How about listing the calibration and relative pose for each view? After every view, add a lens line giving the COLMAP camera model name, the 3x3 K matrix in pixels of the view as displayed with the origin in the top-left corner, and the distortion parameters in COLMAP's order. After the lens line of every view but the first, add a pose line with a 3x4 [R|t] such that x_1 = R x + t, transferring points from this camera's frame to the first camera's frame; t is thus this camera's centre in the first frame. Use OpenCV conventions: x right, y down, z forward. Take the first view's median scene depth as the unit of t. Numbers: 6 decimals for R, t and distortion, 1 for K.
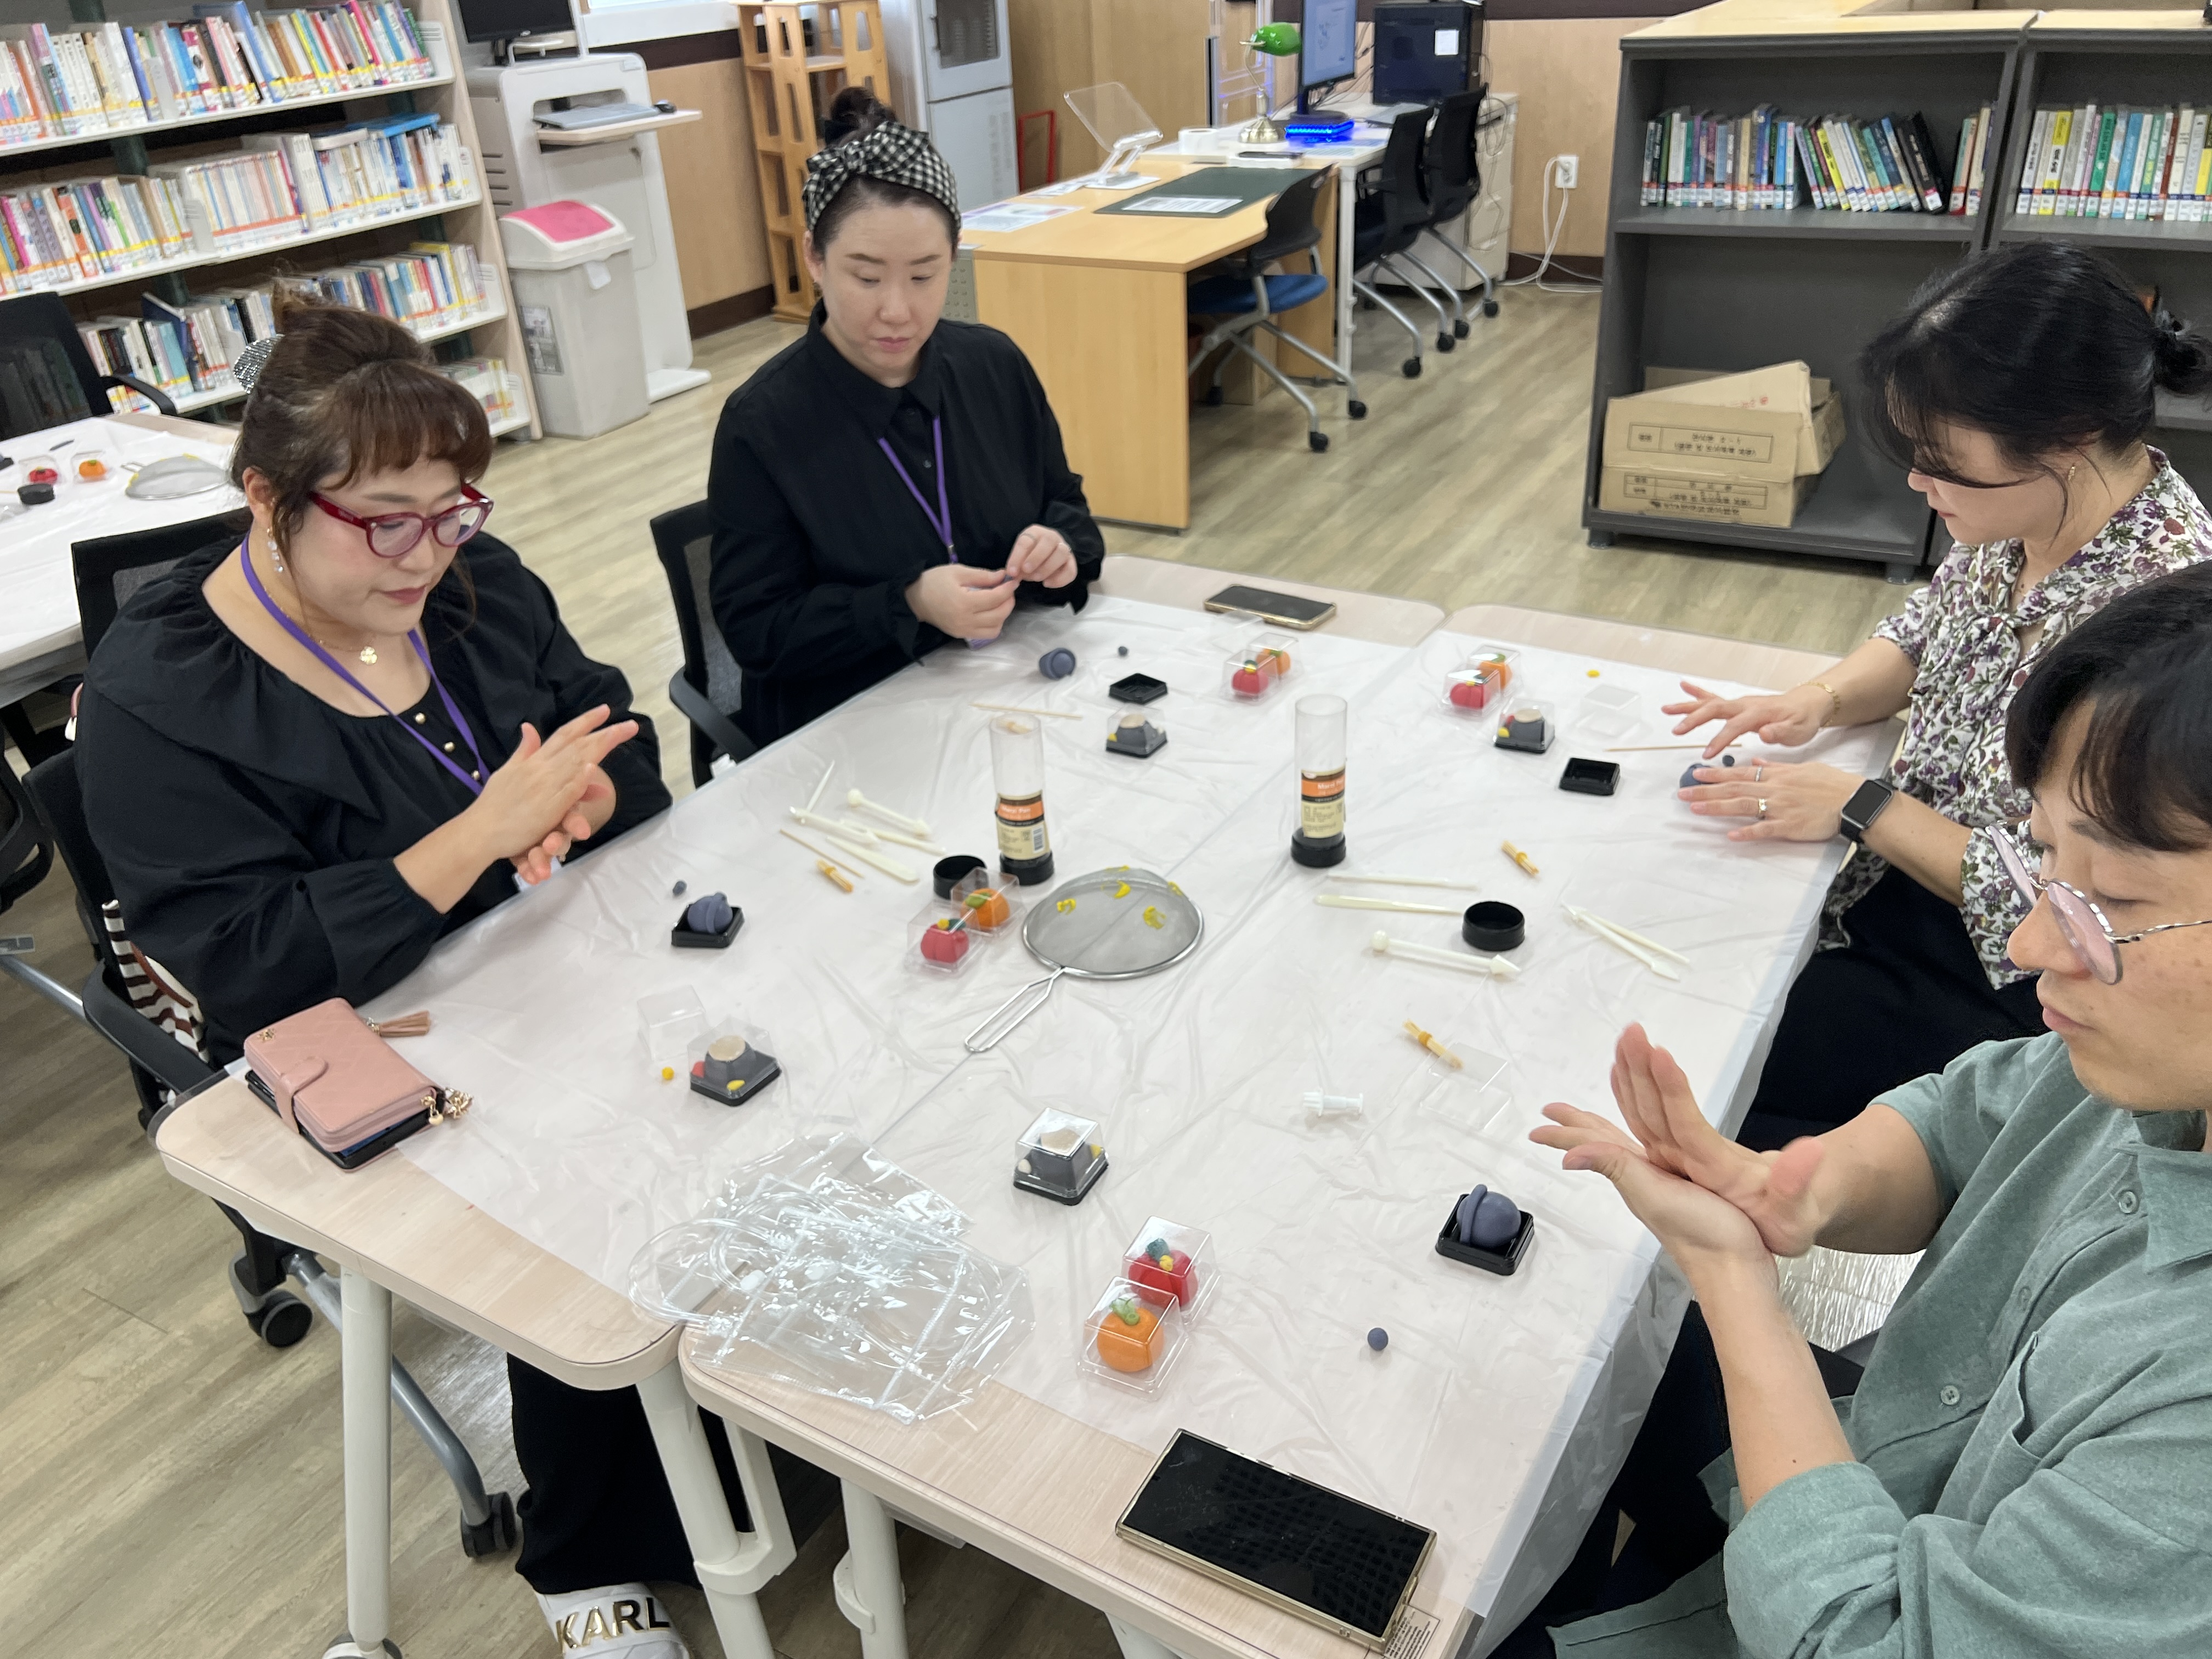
lens RADIAL K [[1695.9, 0, 1103.9], [0, 1695.9, 835.3], [0, 0, 1]] dist [0.064989, -0.041834]
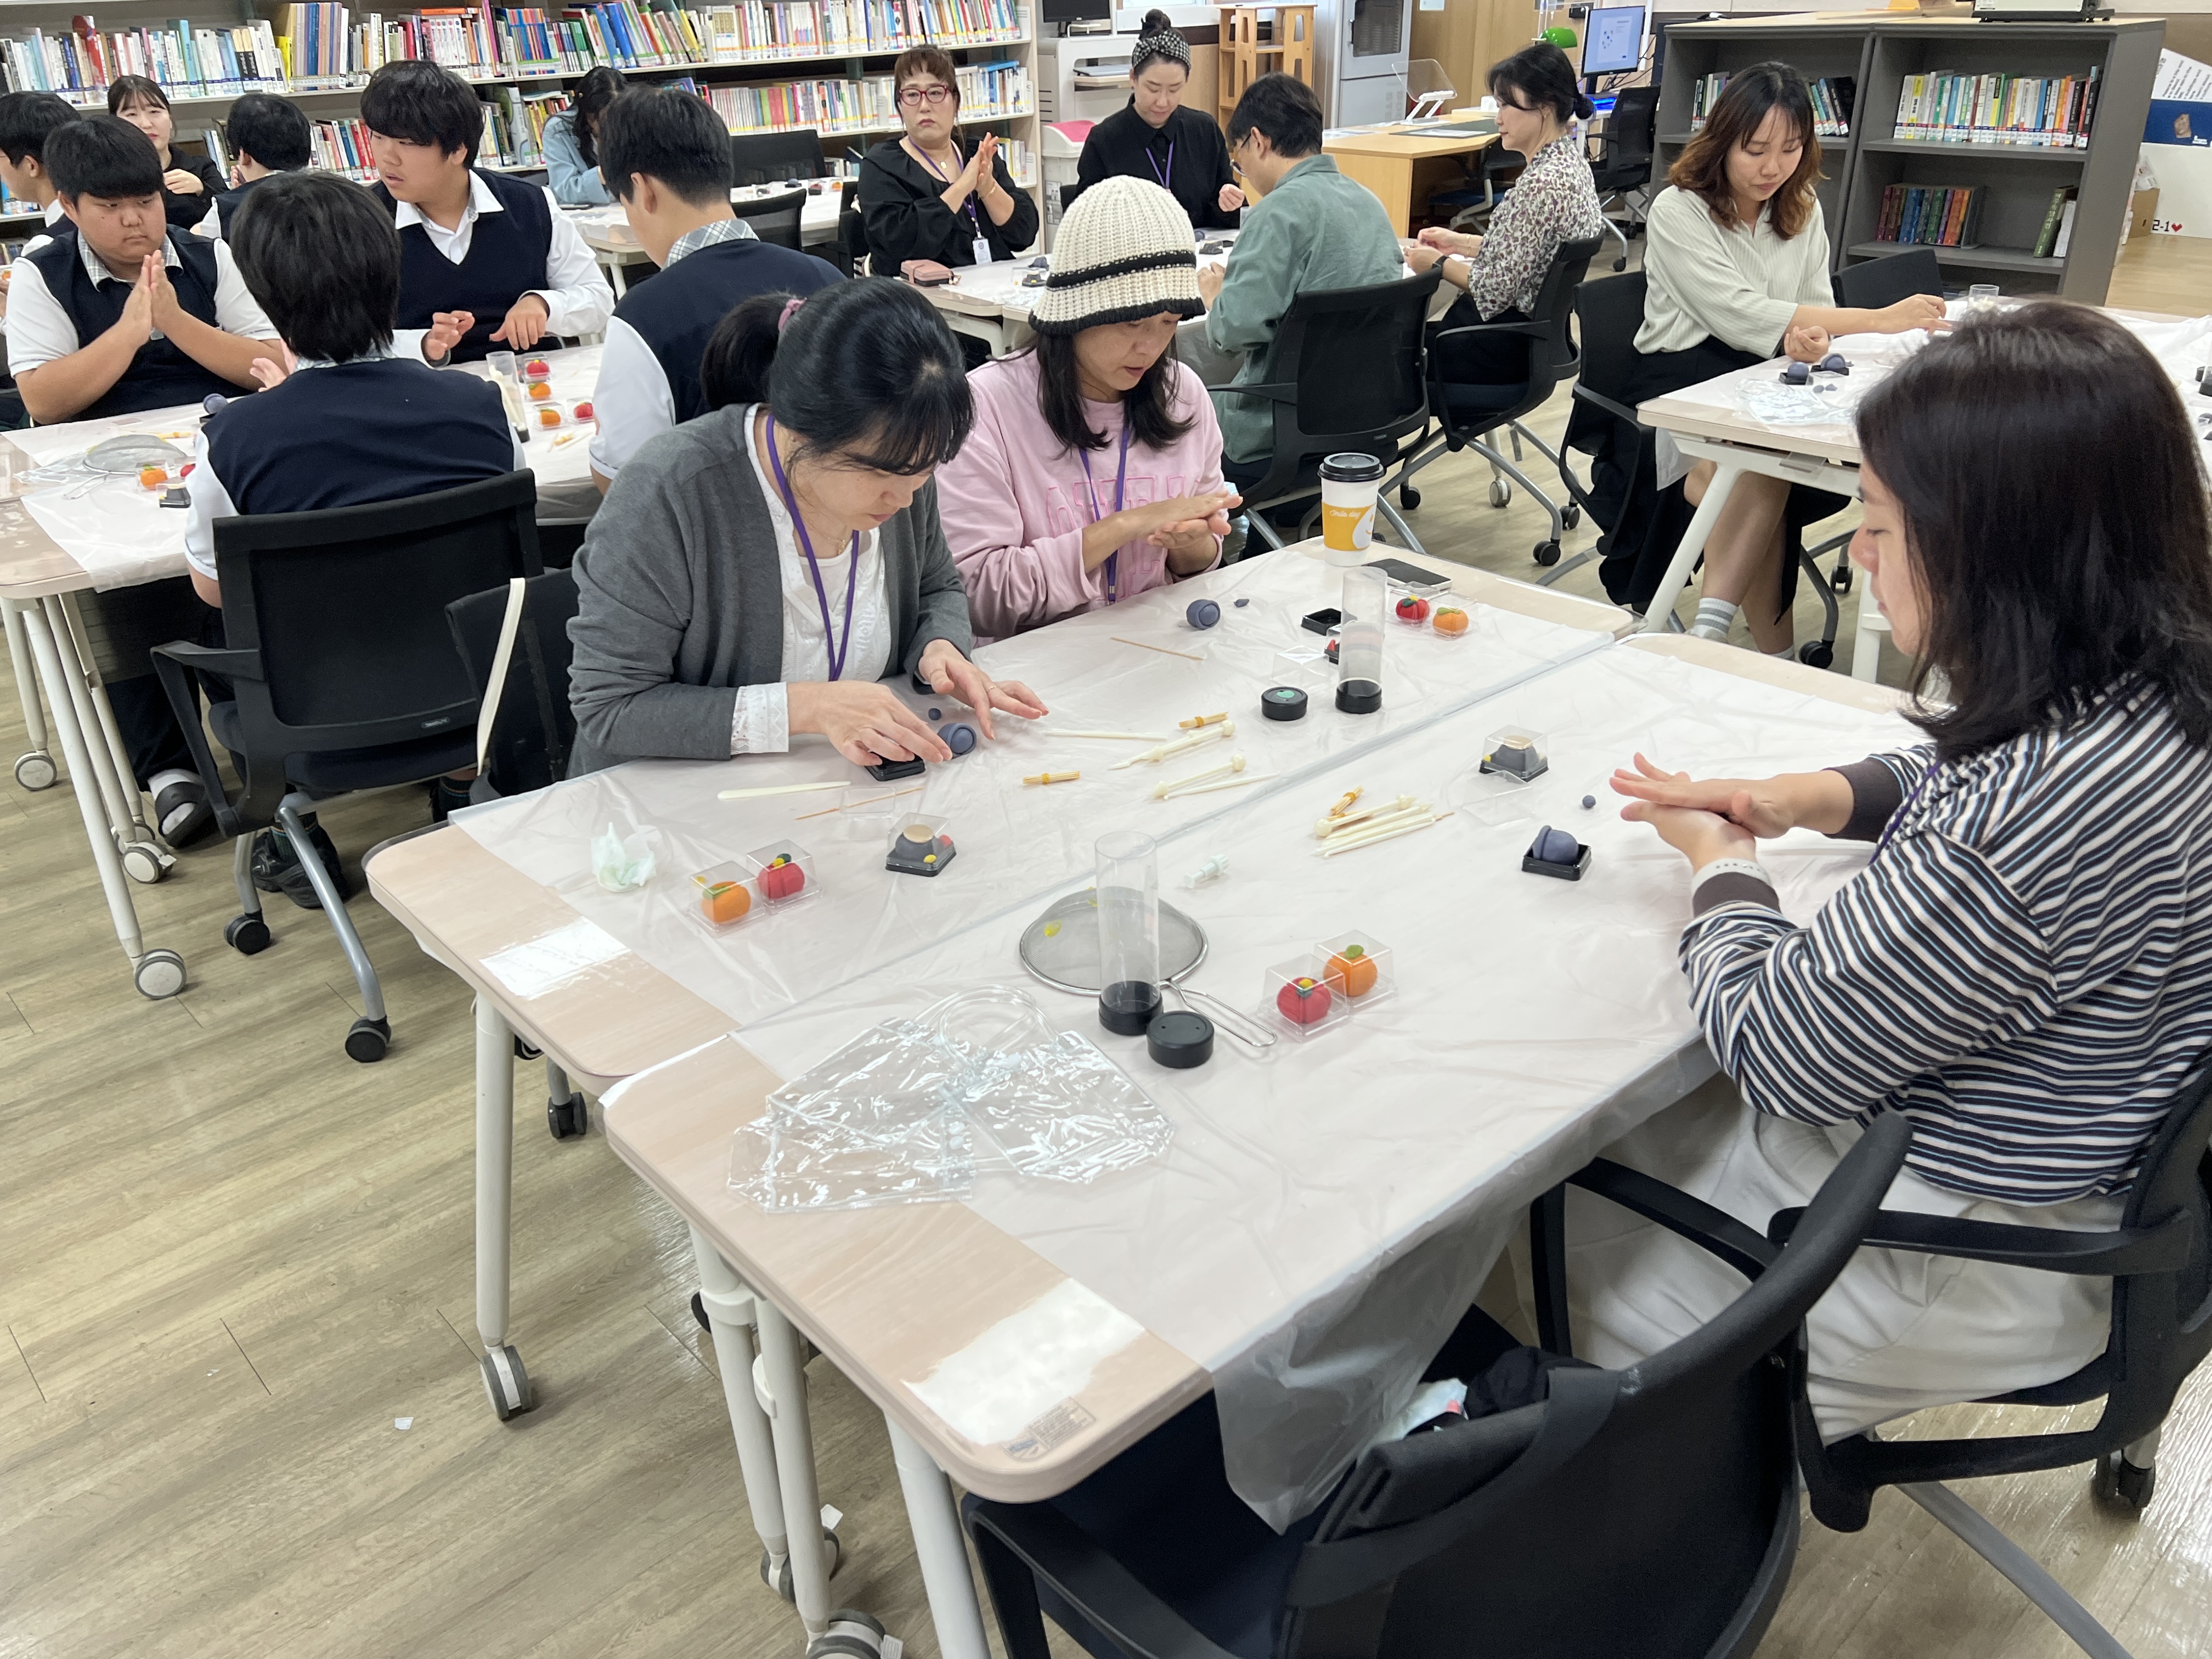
lens RADIAL K [[1695.9, 0, 1107.2], [0, 1695.9, 819.4], [0, 0, 1]] dist [0.064989, -0.041834]
pose [[0.950453, 0.161355, -0.265712, 0.265698], [-0.169783, 0.985441, -0.008898, 0.317847], [0.260408, 0.053570, 0.964011, -0.562906]]
